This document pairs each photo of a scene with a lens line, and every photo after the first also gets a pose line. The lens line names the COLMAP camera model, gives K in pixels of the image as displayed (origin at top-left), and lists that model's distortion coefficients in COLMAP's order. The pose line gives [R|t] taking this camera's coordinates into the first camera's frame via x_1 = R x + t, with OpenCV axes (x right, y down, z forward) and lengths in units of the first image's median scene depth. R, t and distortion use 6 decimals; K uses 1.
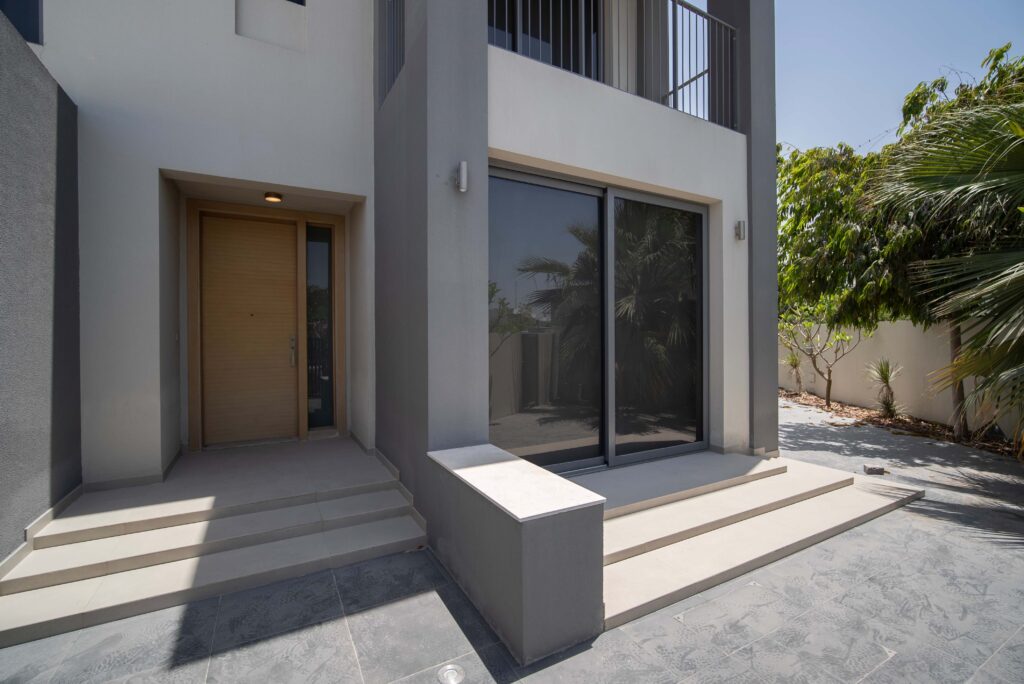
lens RADIAL K [[441.5, 0, 510.3], [0, 441.5, 339.0], [0, 0, 1]] dist [0.000300, 0.000029]
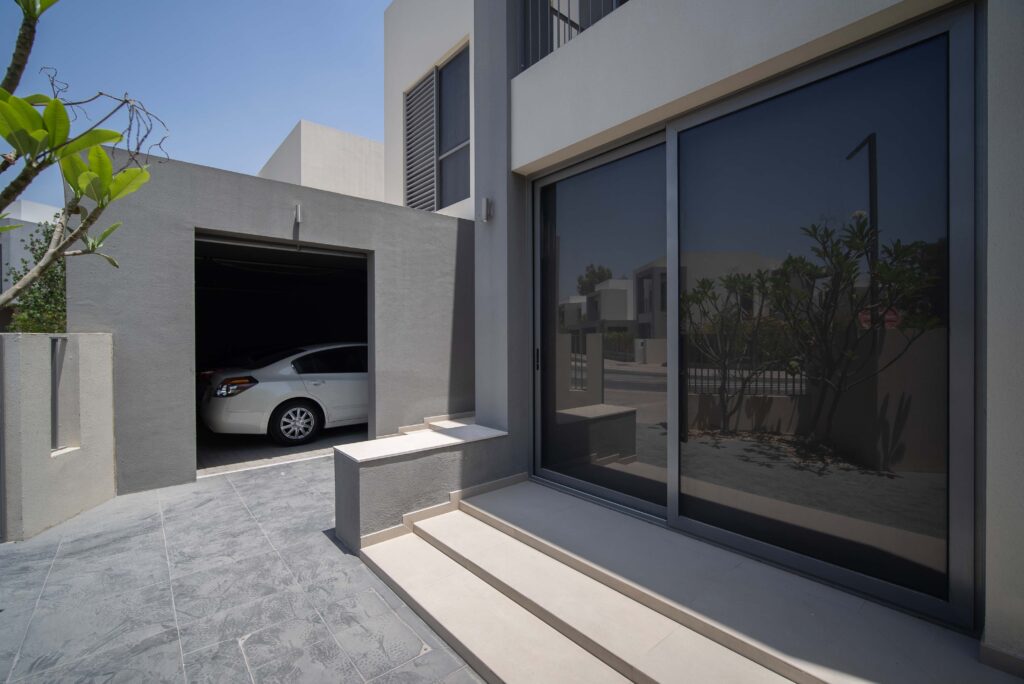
lens RADIAL K [[441.5, 0, 511.7], [0, 441.5, 340.2], [0, 0, 1]] dist [0.000300, 0.000029]
pose [[0.205535, 0.008461, -0.978613, 1.662670], [0.000769, 0.999961, 0.008807, -0.020598], [0.978649, -0.002563, 0.205520, 1.200696]]
